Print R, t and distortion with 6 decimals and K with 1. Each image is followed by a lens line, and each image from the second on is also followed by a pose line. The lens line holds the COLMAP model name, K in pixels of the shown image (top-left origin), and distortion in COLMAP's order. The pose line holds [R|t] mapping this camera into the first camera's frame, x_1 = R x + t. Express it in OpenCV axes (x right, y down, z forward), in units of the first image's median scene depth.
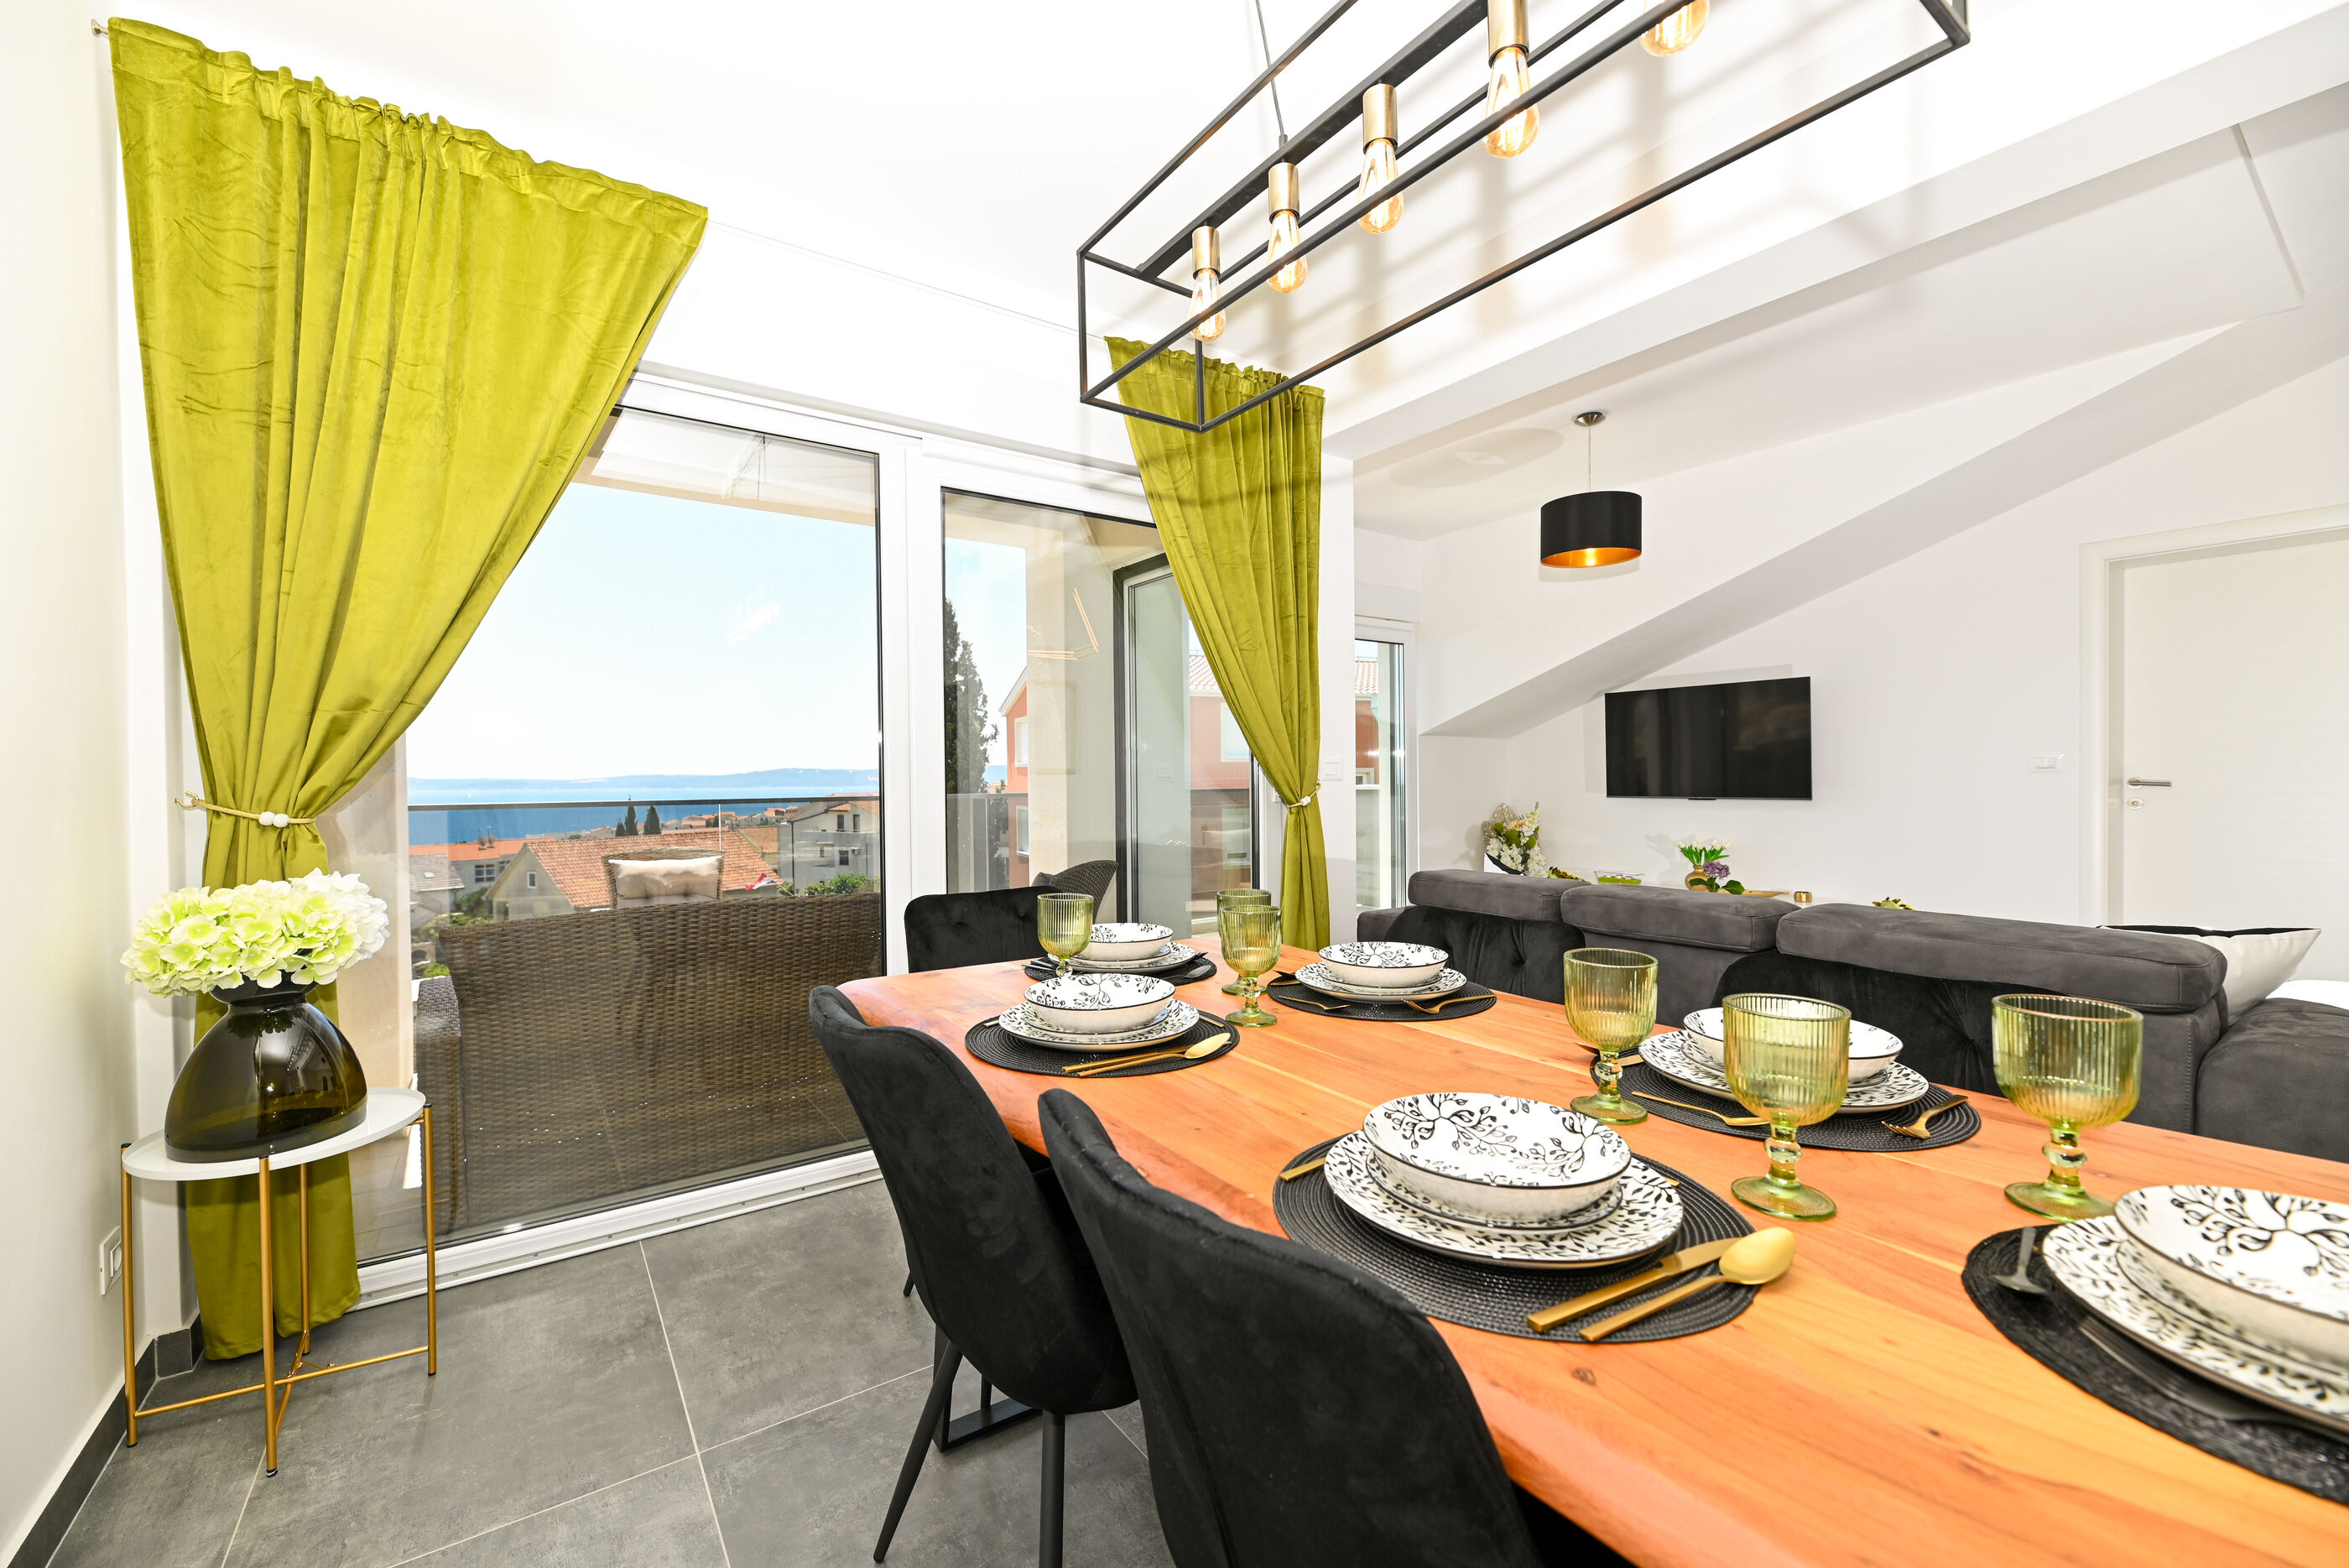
lens RADIAL K [[939.5, 0, 1174.5], [0, 939.5, 784.0], [0, 0, 1]] dist [0.000394, -0.004412]
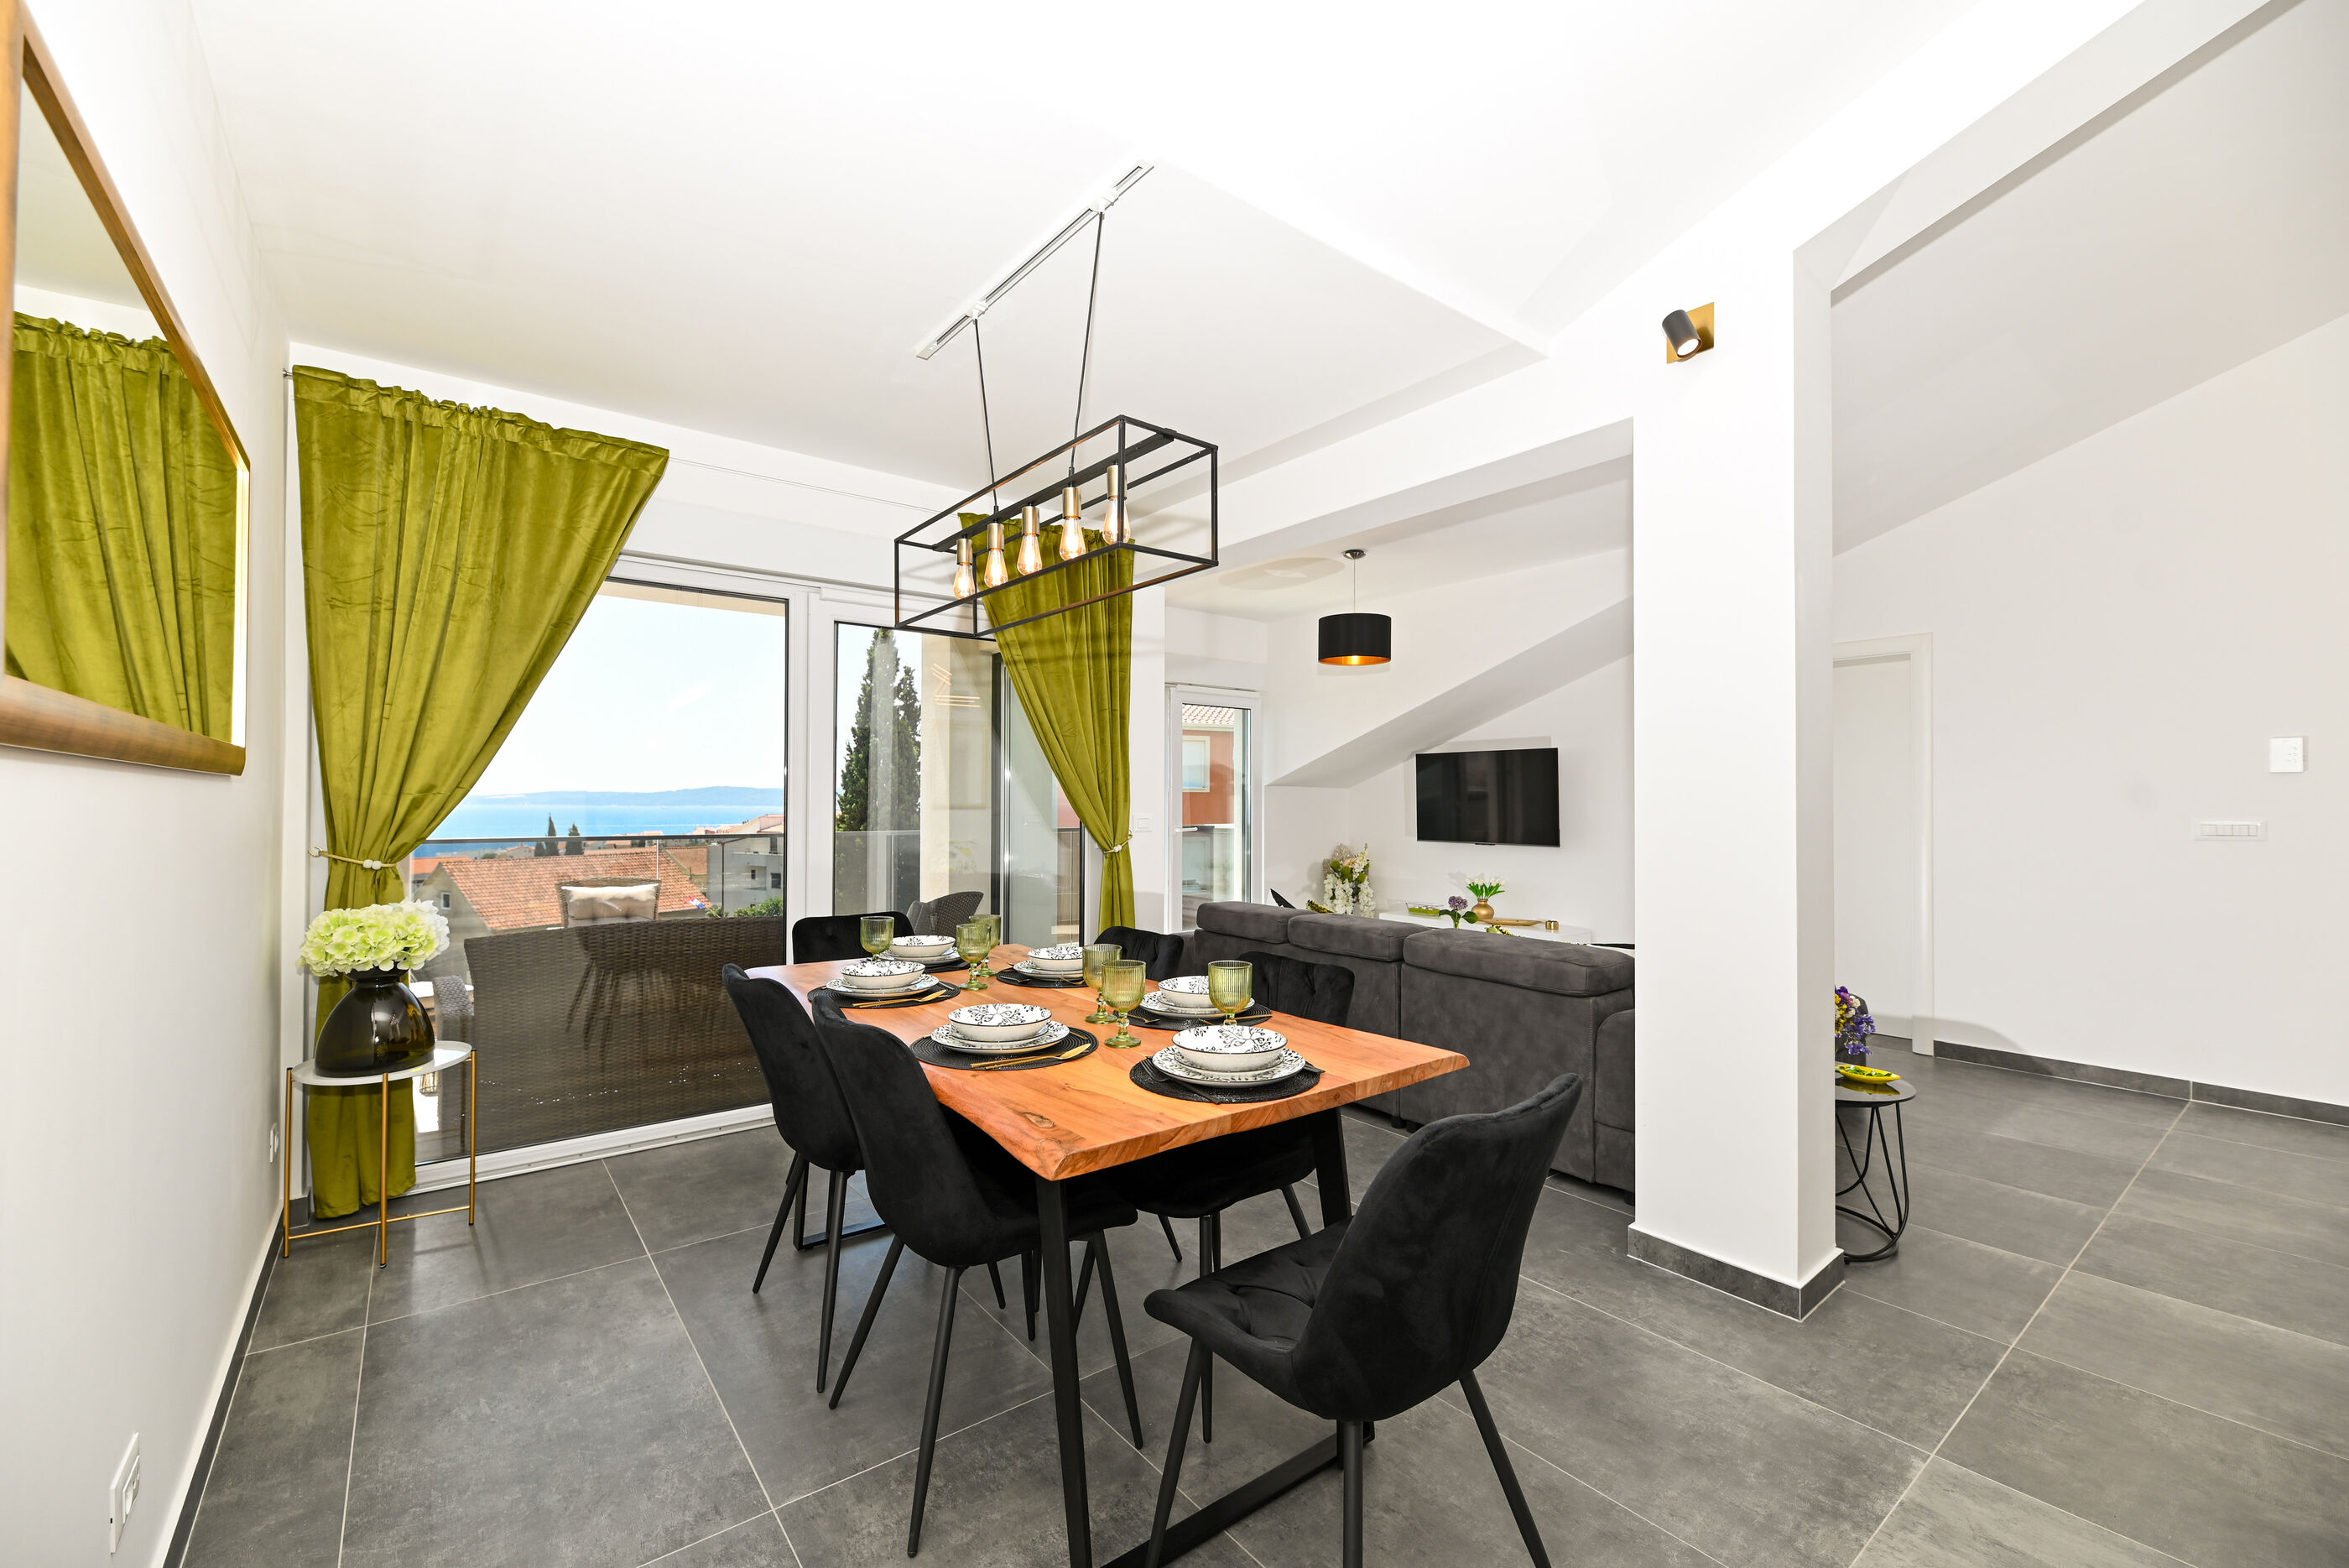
lens RADIAL K [[954.7, 0, 1167.6], [0, 954.7, 785.9], [0, 0, 1]] dist [0.001240, -0.004699]
pose [[0.998752, 0.013819, 0.047994, 0.266426], [-0.012671, 0.999628, -0.024148, -0.070502], [-0.048310, 0.023510, 0.998556, -0.633336]]
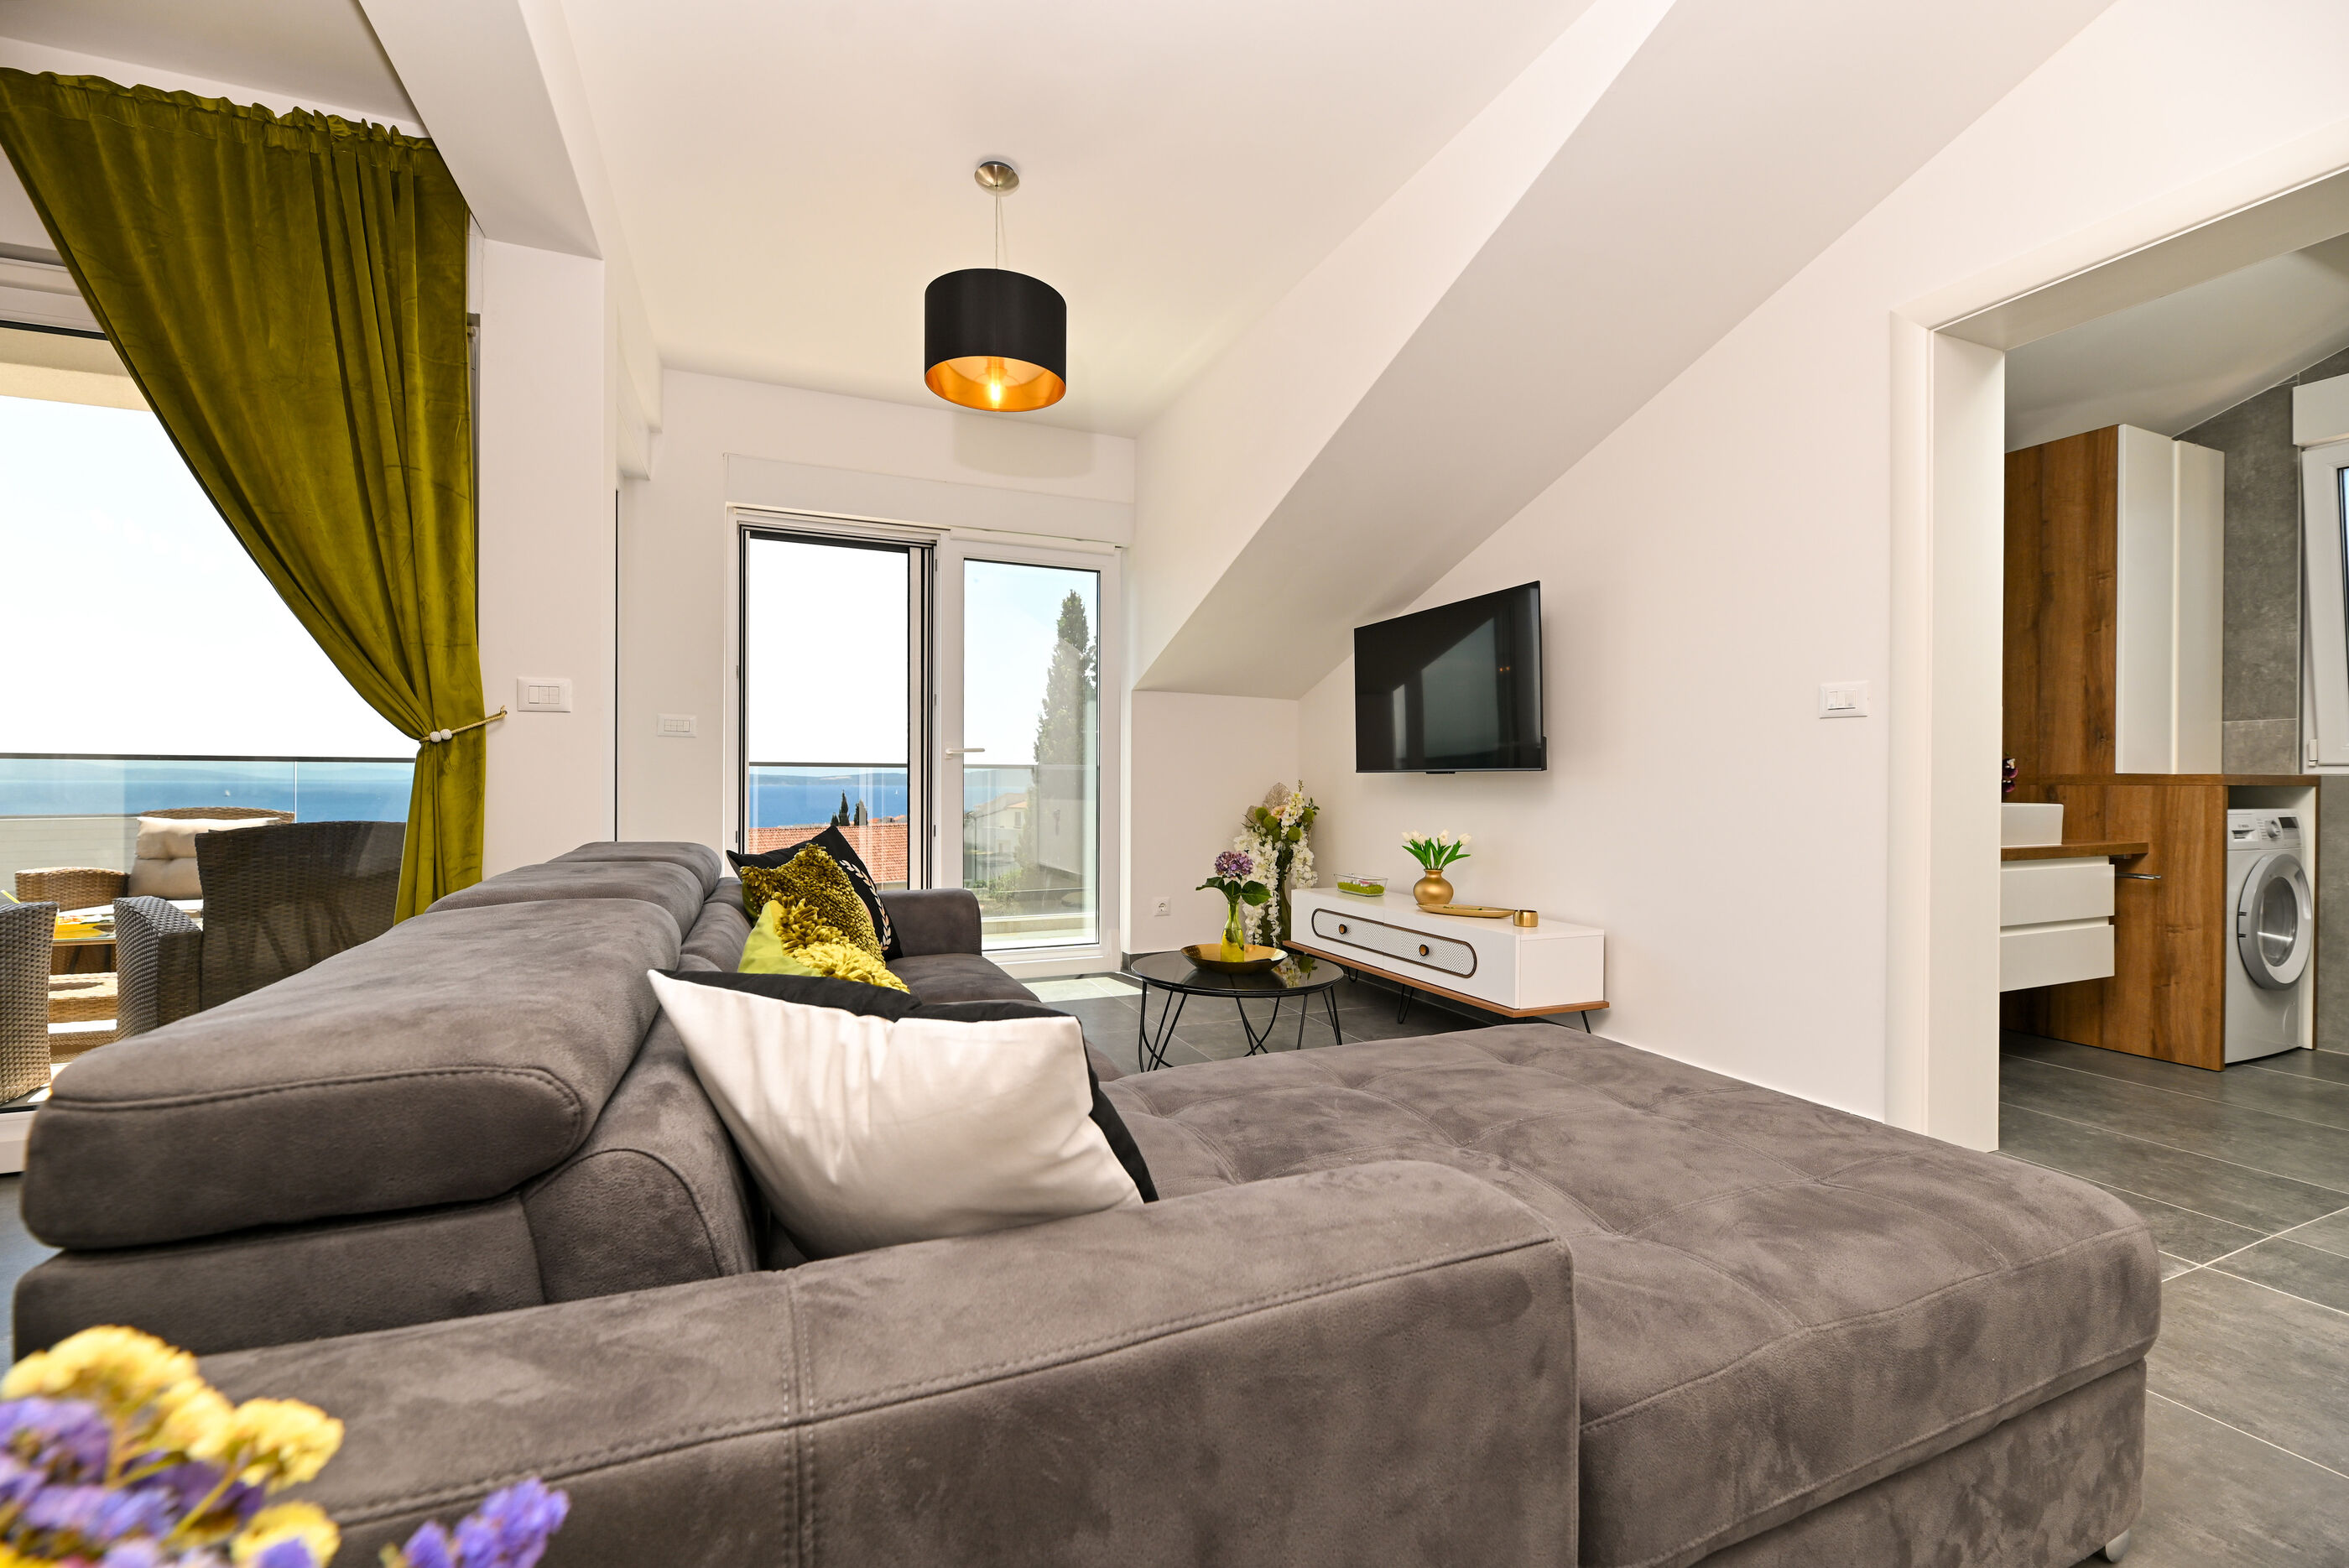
lens RADIAL K [[954.7, 0, 1167.6], [0, 954.7, 785.9], [0, 0, 1]] dist [0.001240, -0.004699]
pose [[0.975299, 0.016800, -0.220250, 1.519762], [-0.017183, 0.999852, 0.000176, 0.084055], [0.220221, 0.003612, 0.975443, 0.789922]]
